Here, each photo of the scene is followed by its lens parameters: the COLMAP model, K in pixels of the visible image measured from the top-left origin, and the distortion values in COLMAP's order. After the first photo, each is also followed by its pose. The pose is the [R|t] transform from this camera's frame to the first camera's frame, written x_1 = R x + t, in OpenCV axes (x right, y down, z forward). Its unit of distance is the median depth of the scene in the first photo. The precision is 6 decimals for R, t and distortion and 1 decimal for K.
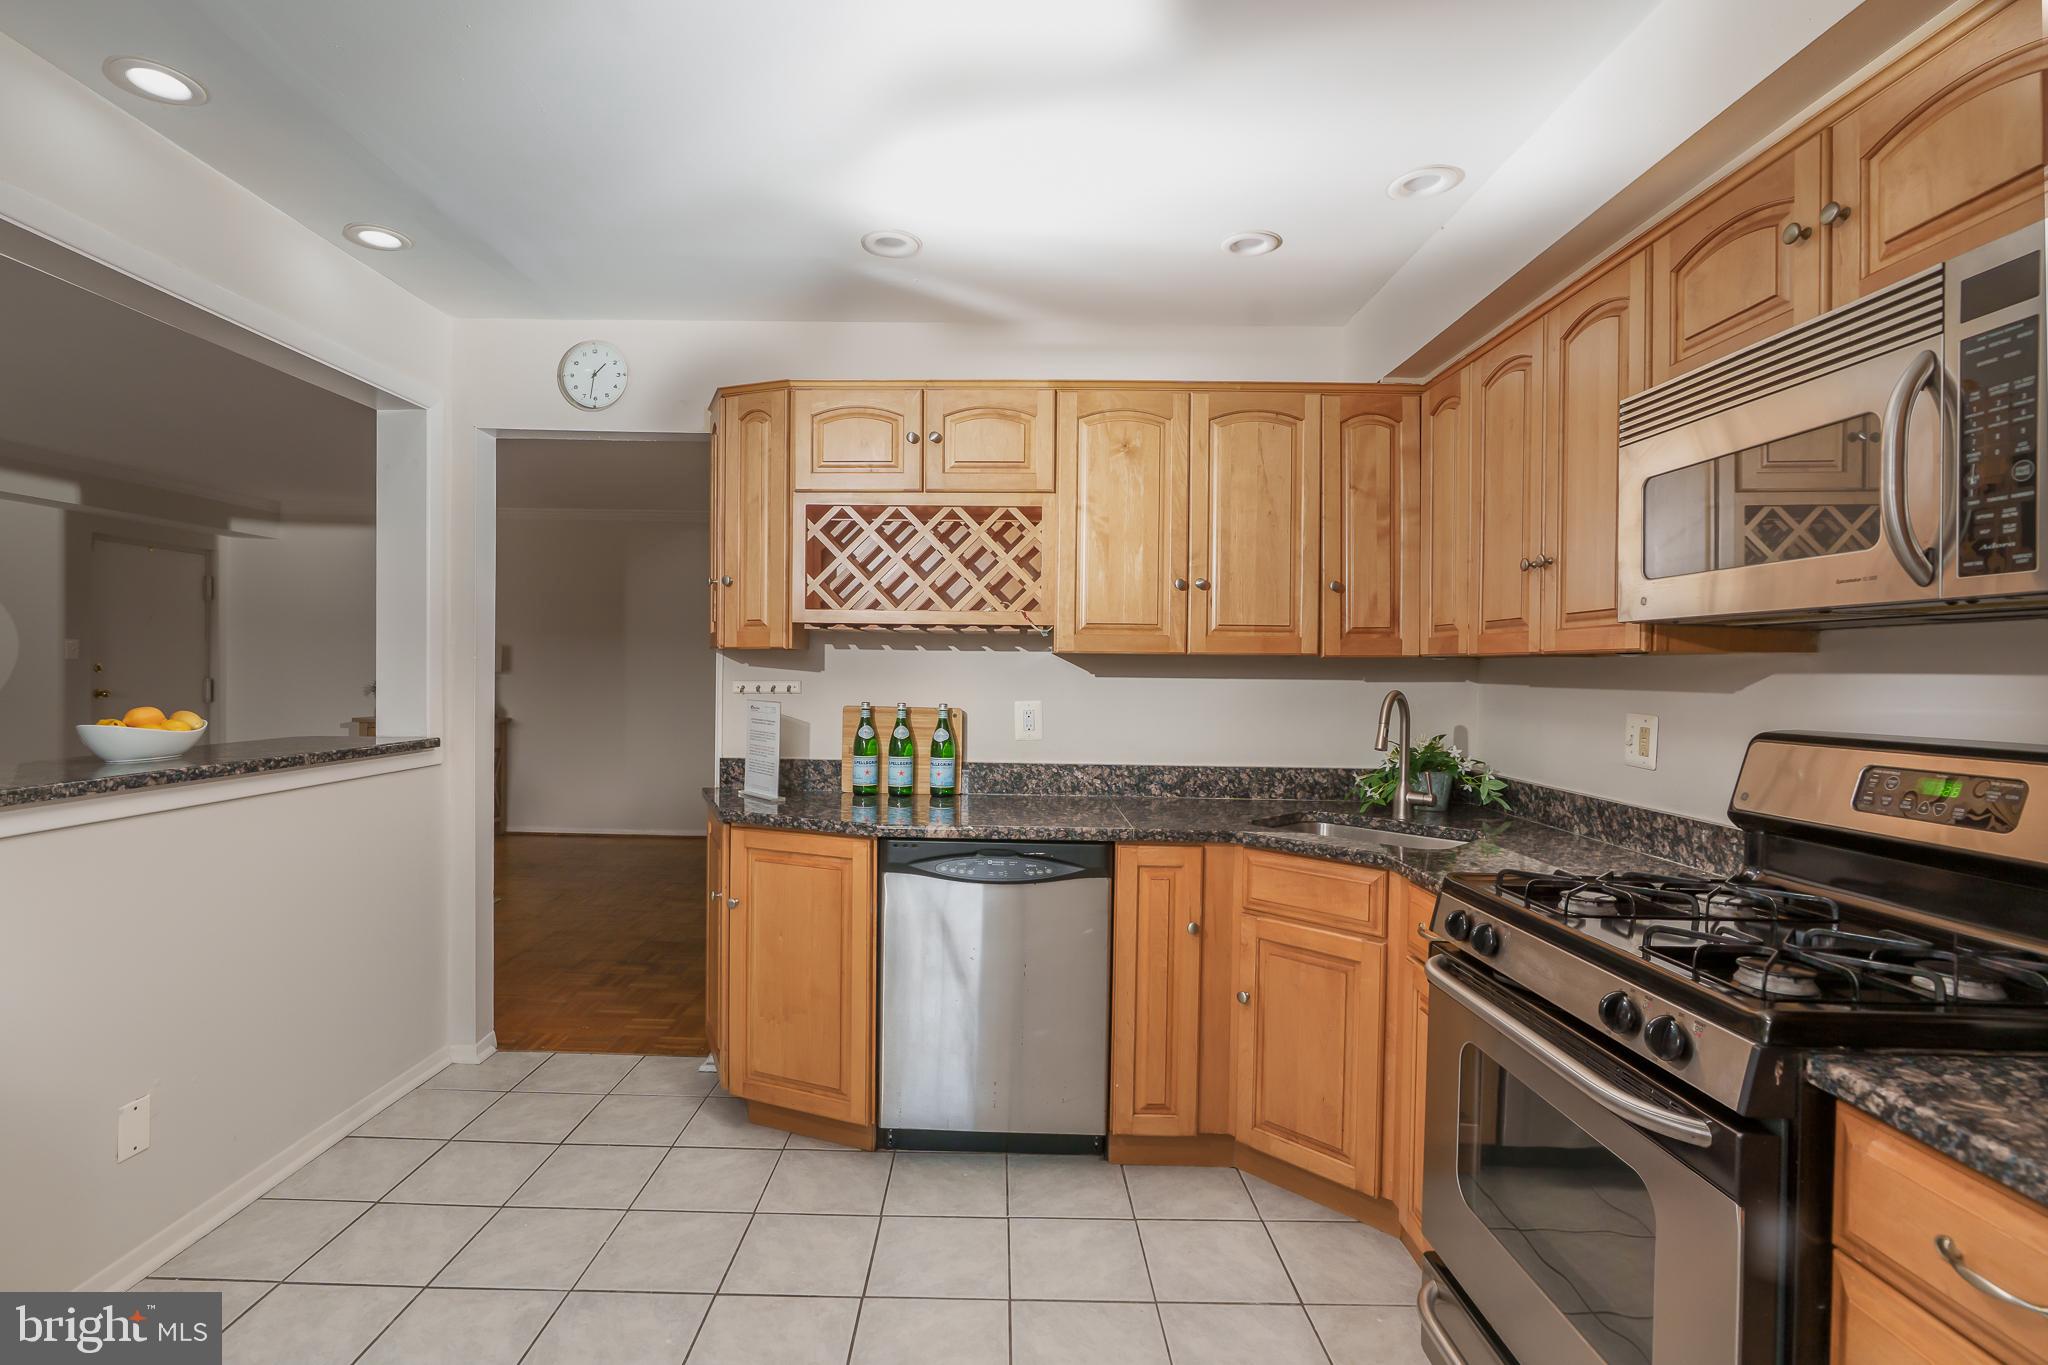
lens RADIAL K [[972.1, 0, 987.7], [0, 972.1, 683.2], [0, 0, 1]] dist [-0.001373, 0.001366]
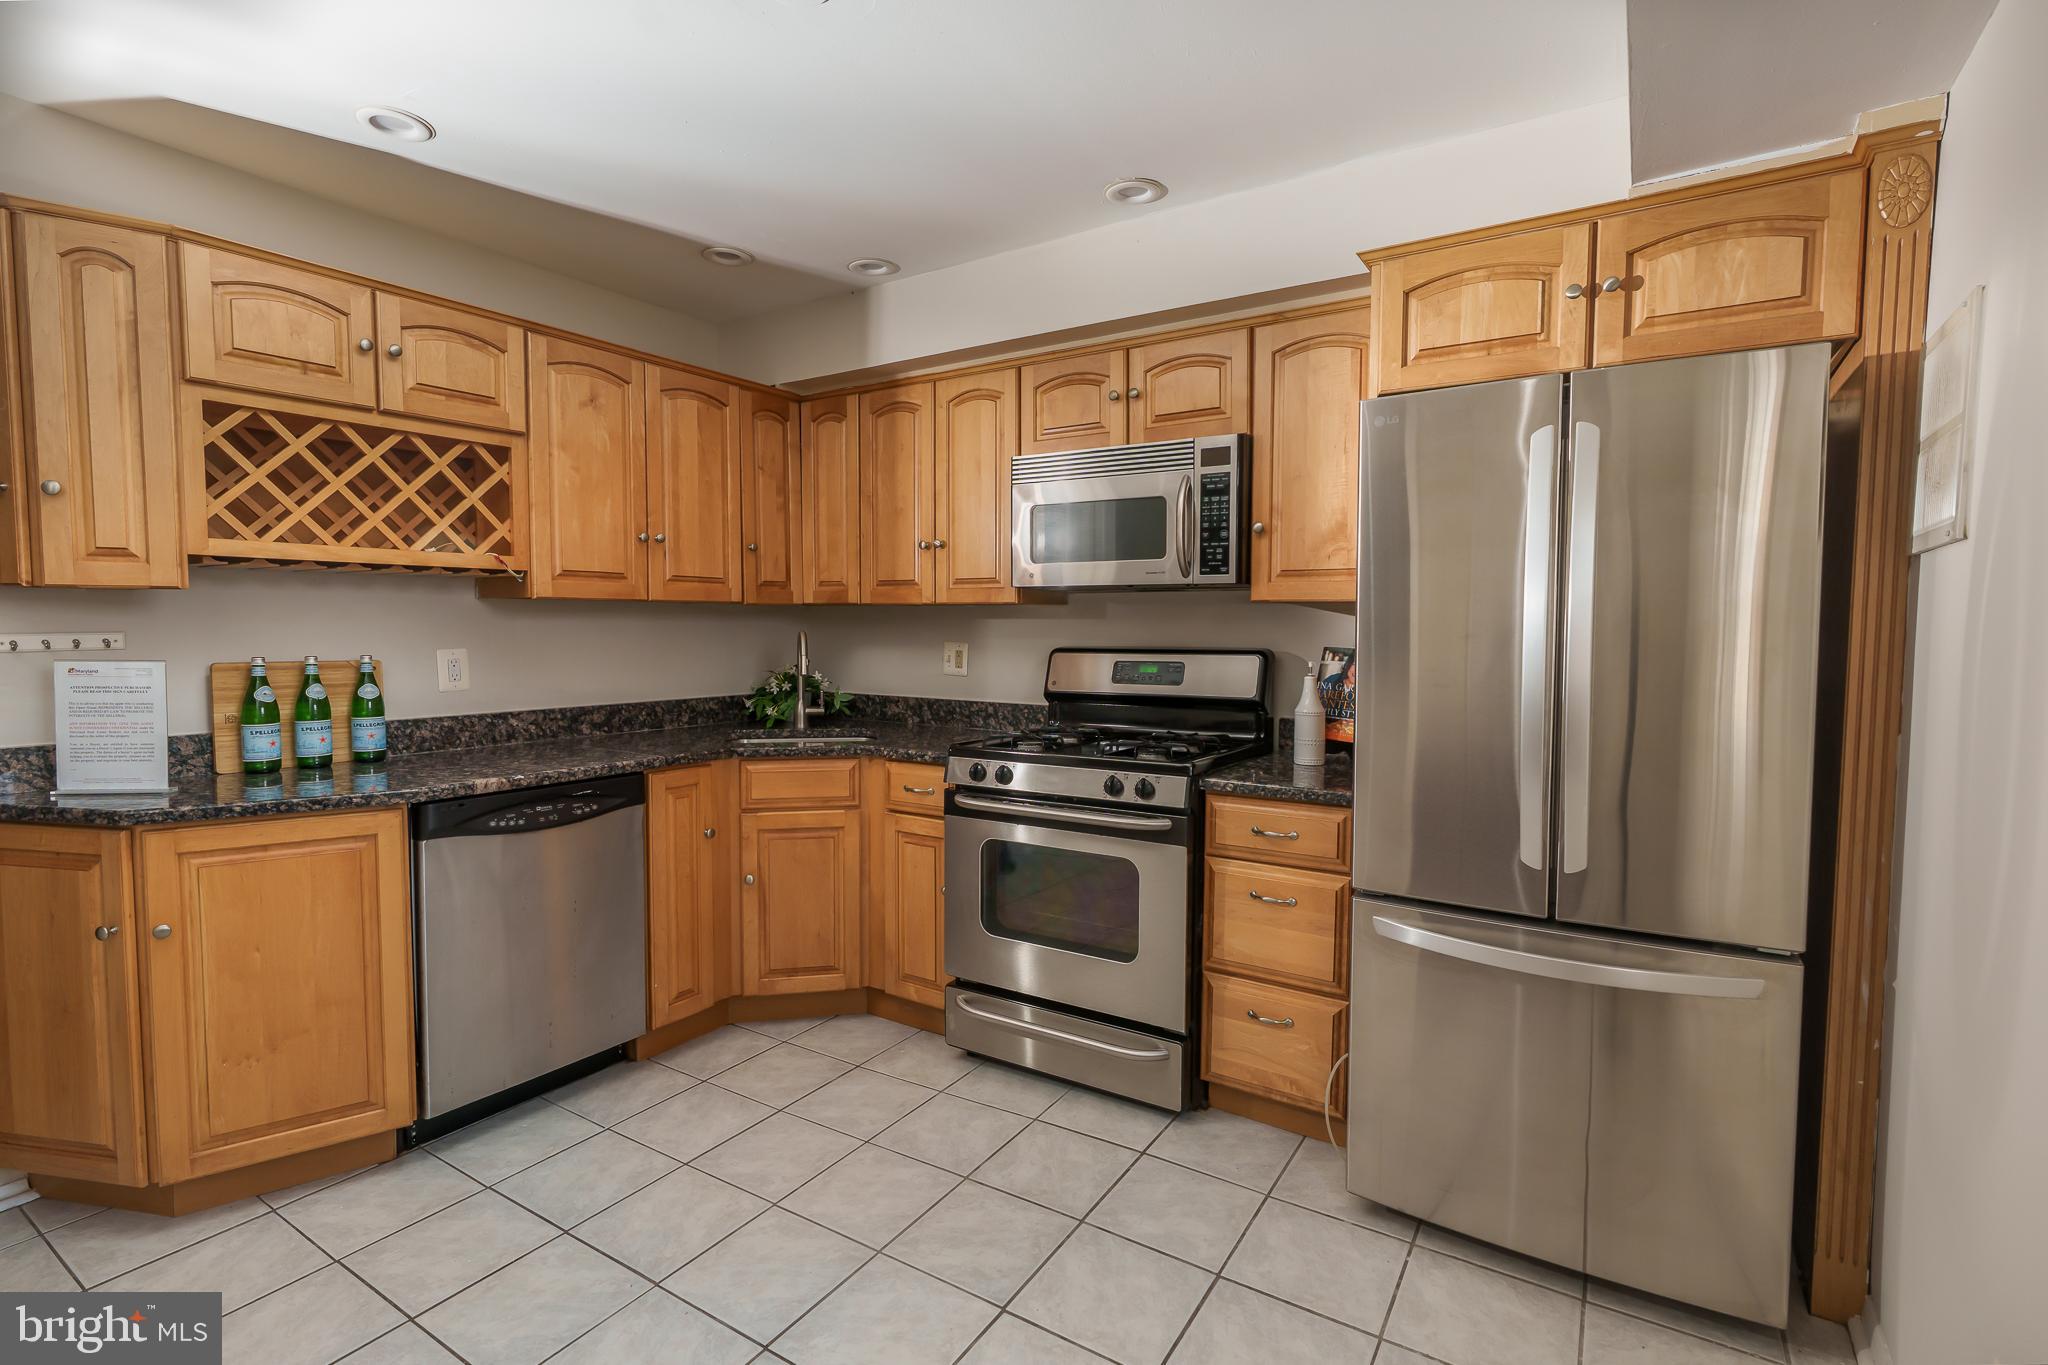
lens RADIAL K [[972.1, 0, 1036.7], [0, 972.1, 678.0], [0, 0, 1]] dist [-0.001373, 0.001366]
pose [[0.522916, -0.058196, 0.850395, -0.561342], [0.013679, 0.998111, 0.059894, -0.002785], [-0.852275, -0.019687, 0.522724, 0.043992]]
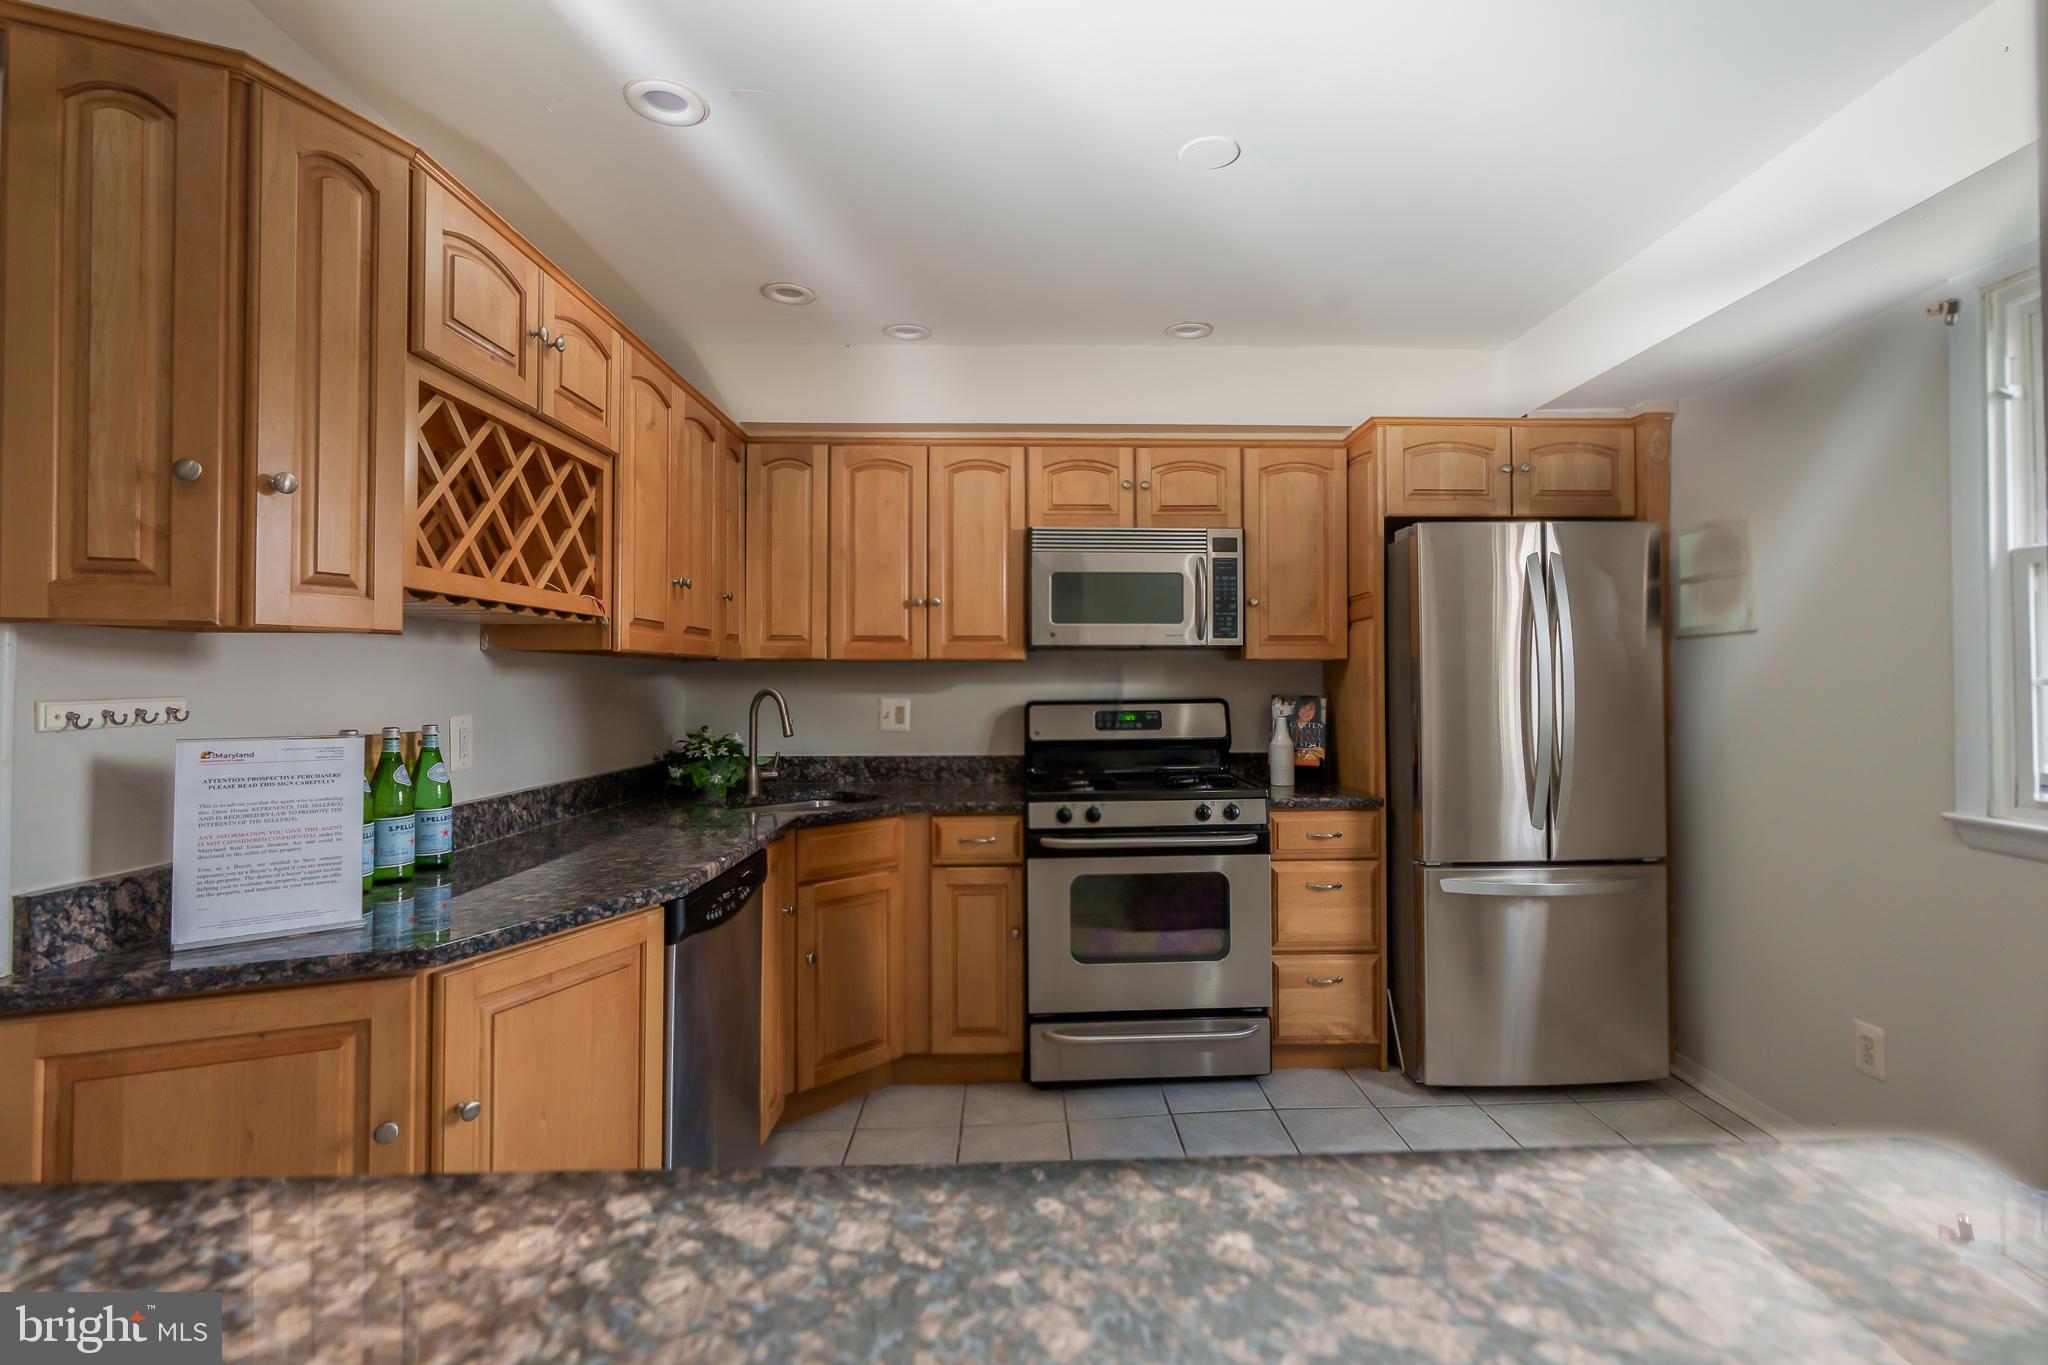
lens RADIAL K [[972.1, 0, 1078.9], [0, 972.1, 672.2], [0, 0, 1]] dist [-0.001373, 0.001366]
pose [[-0.071999, -0.001826, 0.997403, -0.858665], [0.017308, 0.999845, 0.003080, -0.010002], [-0.997254, 0.017485, -0.071957, 0.734030]]
